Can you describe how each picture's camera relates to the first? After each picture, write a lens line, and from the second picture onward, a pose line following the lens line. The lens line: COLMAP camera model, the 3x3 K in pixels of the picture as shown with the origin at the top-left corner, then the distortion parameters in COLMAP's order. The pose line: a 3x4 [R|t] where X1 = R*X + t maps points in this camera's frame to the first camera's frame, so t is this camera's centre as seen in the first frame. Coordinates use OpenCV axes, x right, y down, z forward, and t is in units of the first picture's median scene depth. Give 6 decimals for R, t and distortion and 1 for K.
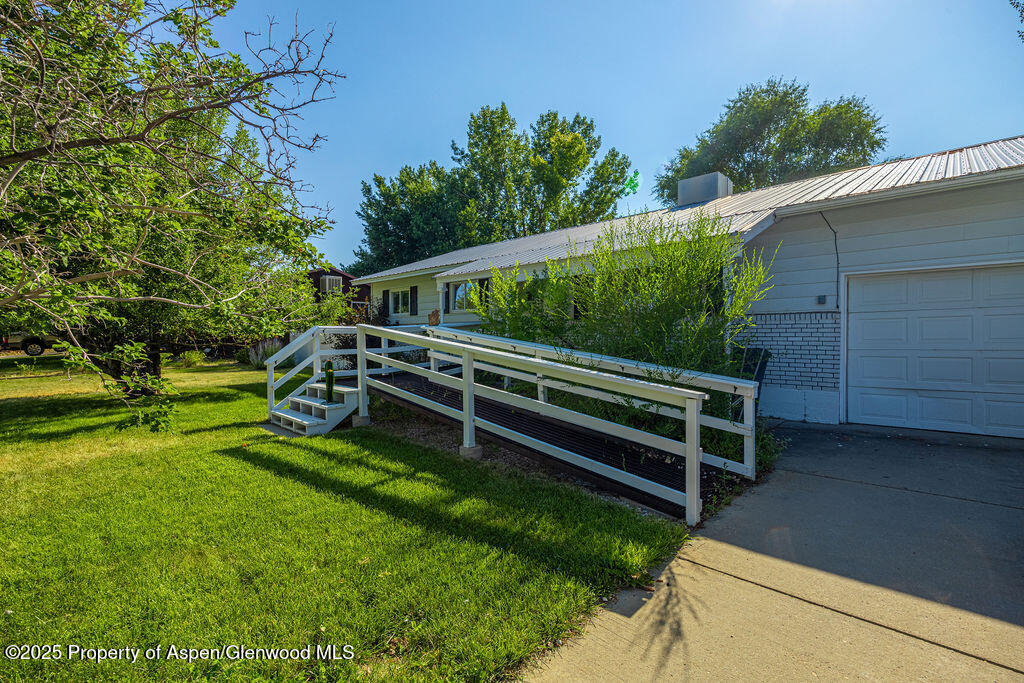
lens RADIAL K [[466.2, 0, 512.0], [0, 466.2, 341.5], [0, 0, 1]] dist [0.000612, 0.000025]
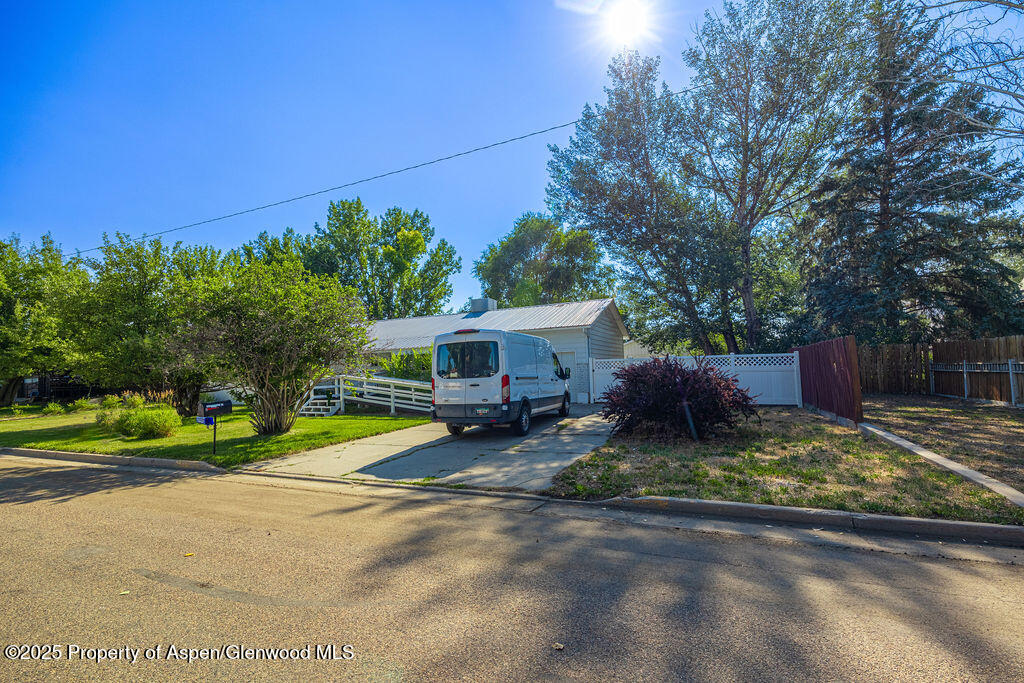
lens RADIAL K [[466.2, 0, 512.0], [0, 466.2, 341.5], [0, 0, 1]] dist [0.000612, 0.000025]
pose [[0.941542, -0.004833, 0.336861, -0.056784], [0.033582, 0.996263, -0.079571, 0.003000], [-0.335218, 0.086232, 0.938186, -0.328947]]
